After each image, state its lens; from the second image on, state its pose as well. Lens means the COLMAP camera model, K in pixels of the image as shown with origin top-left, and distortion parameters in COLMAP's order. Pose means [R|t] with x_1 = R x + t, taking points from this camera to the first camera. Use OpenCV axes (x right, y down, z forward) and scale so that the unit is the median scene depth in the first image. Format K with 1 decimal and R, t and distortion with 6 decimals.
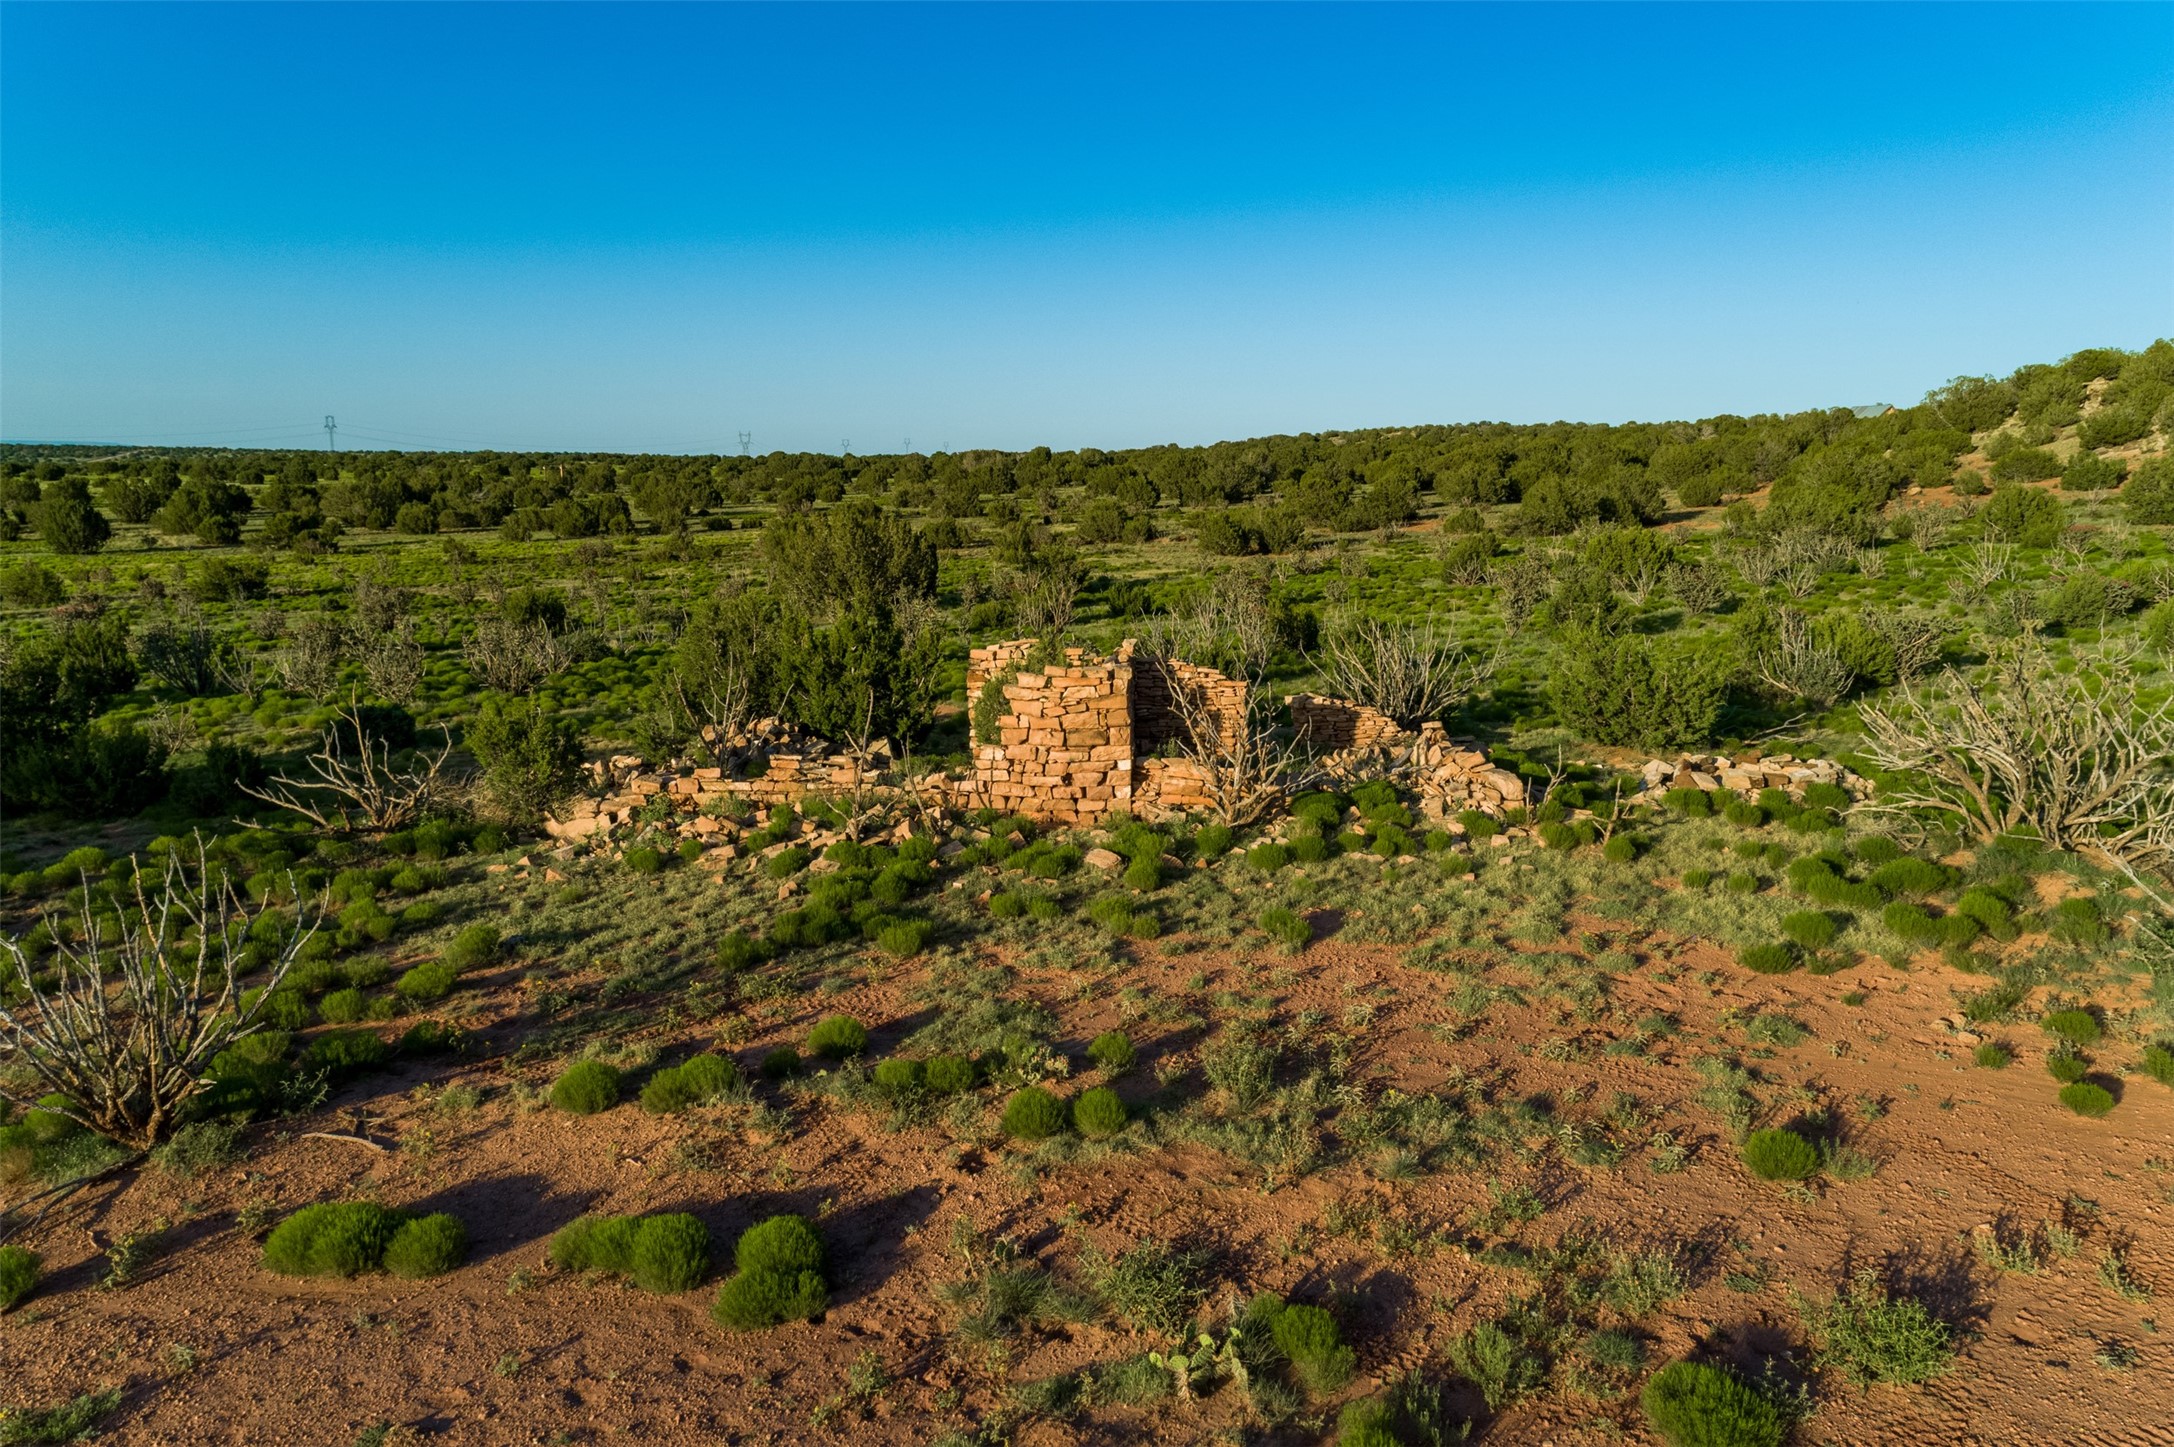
lens RADIAL K [[1450.8, 0, 1088.4], [0, 1450.8, 722.4], [0, 0, 1]] dist [0.025068, 0.005391]
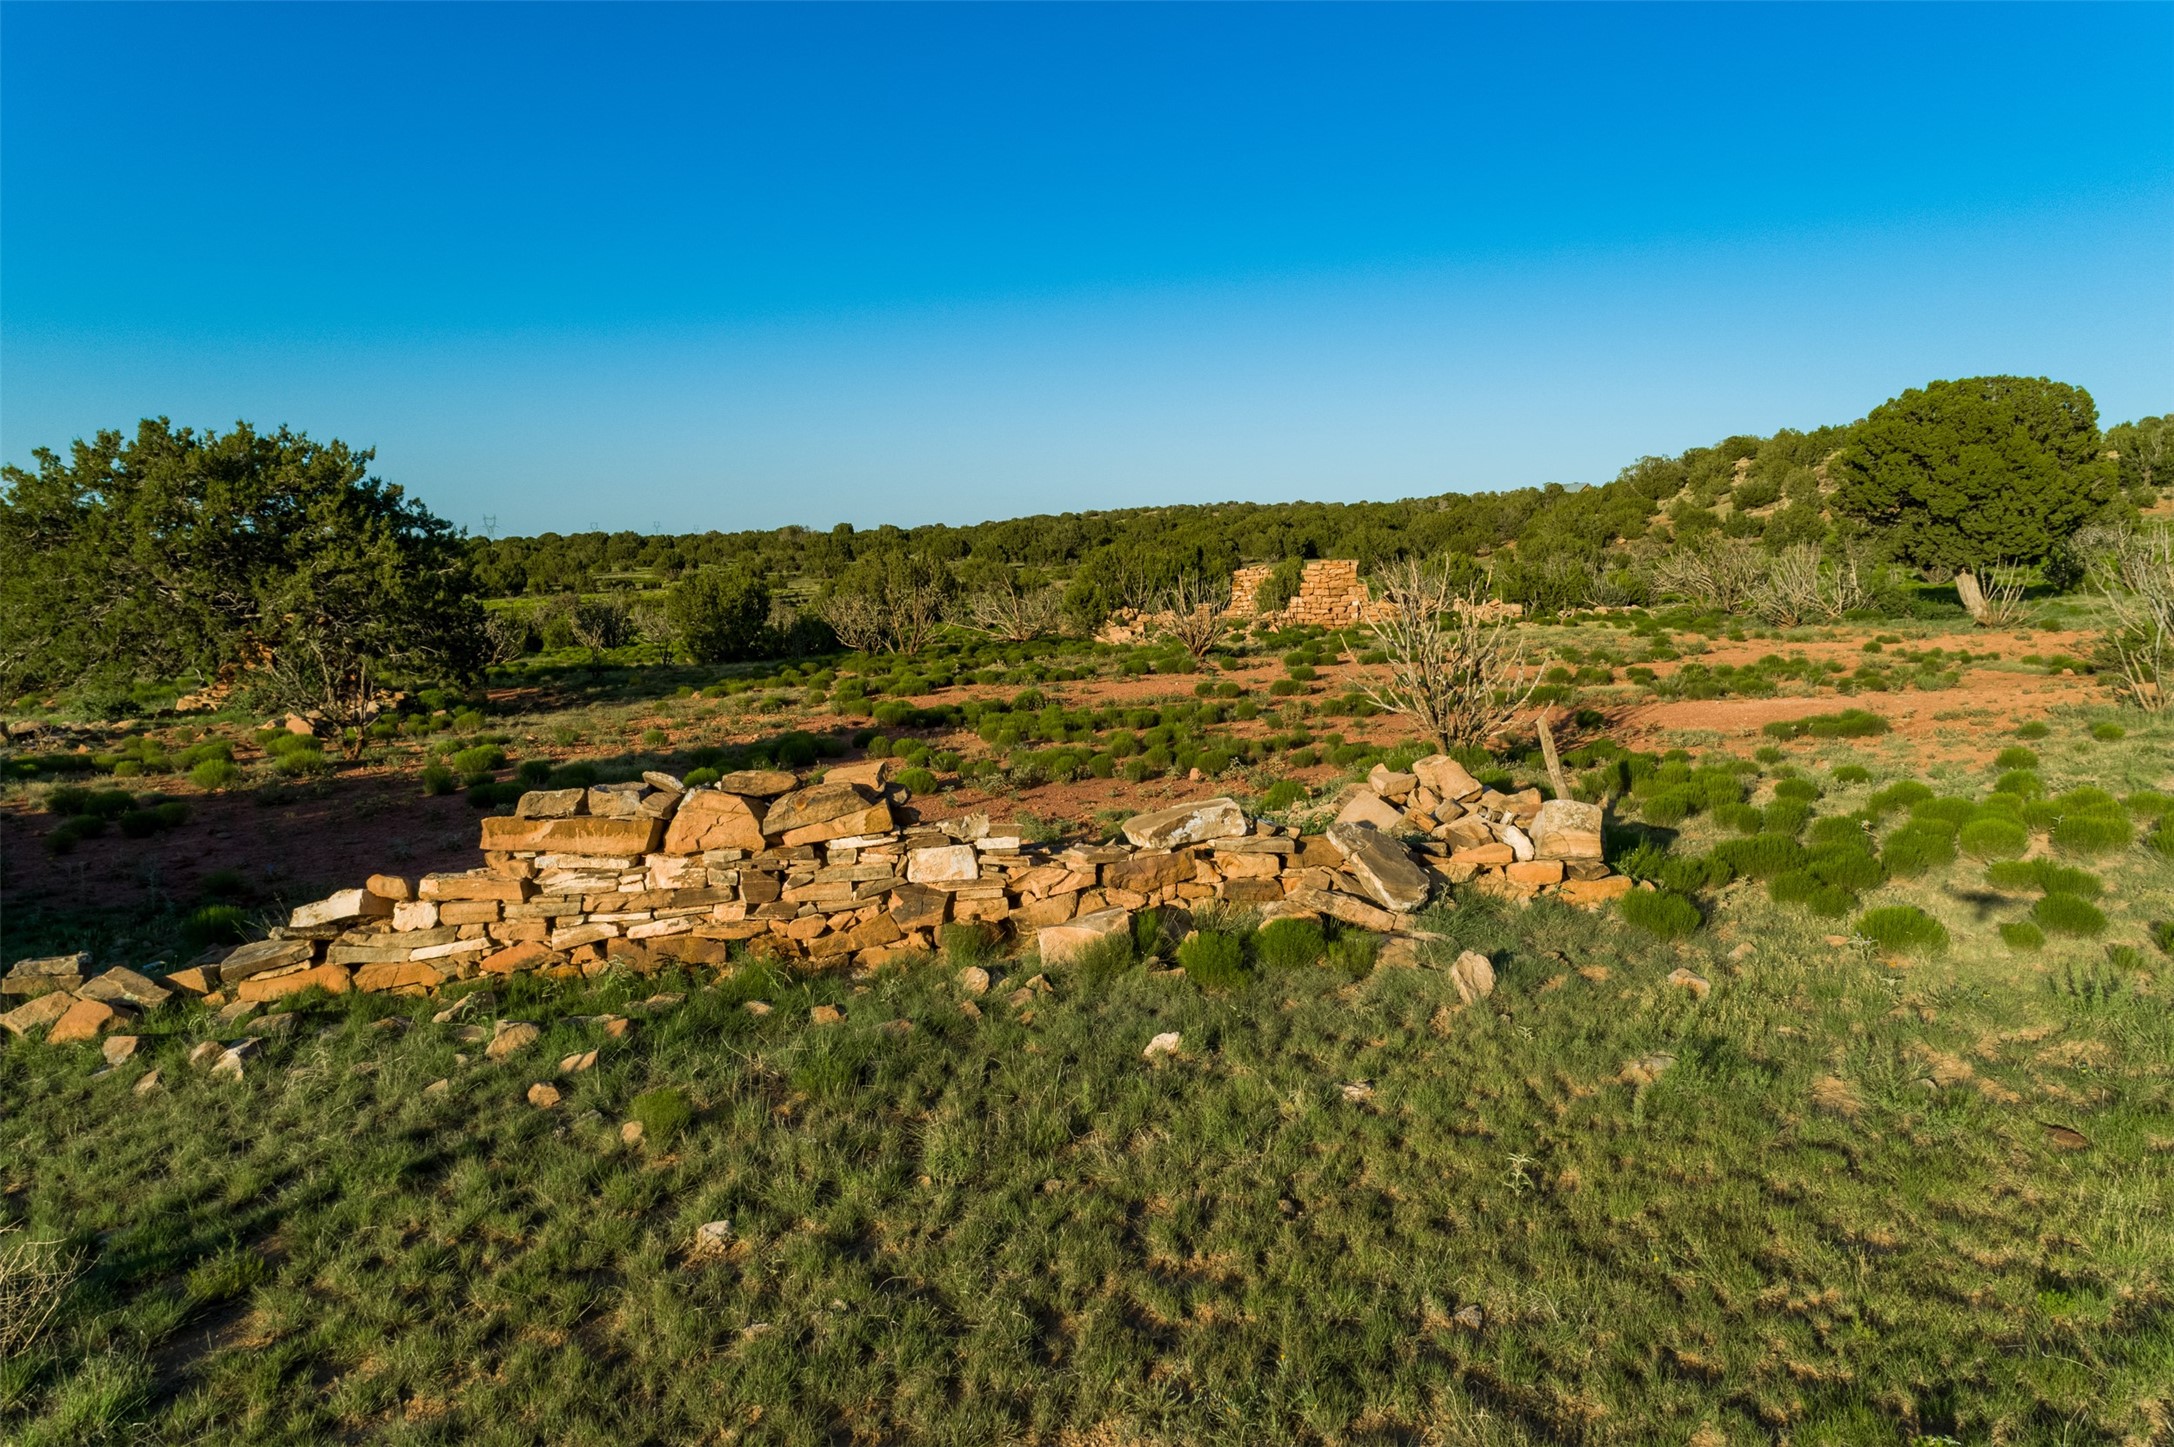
lens RADIAL K [[1450.8, 0, 1088.4], [0, 1450.8, 722.4], [0, 0, 1]] dist [0.025068, 0.005391]
pose [[0.985369, -0.030055, 0.167762, -0.098489], [0.039282, 0.997877, -0.051953, 0.040396], [-0.165844, 0.057783, 0.984458, -0.147610]]
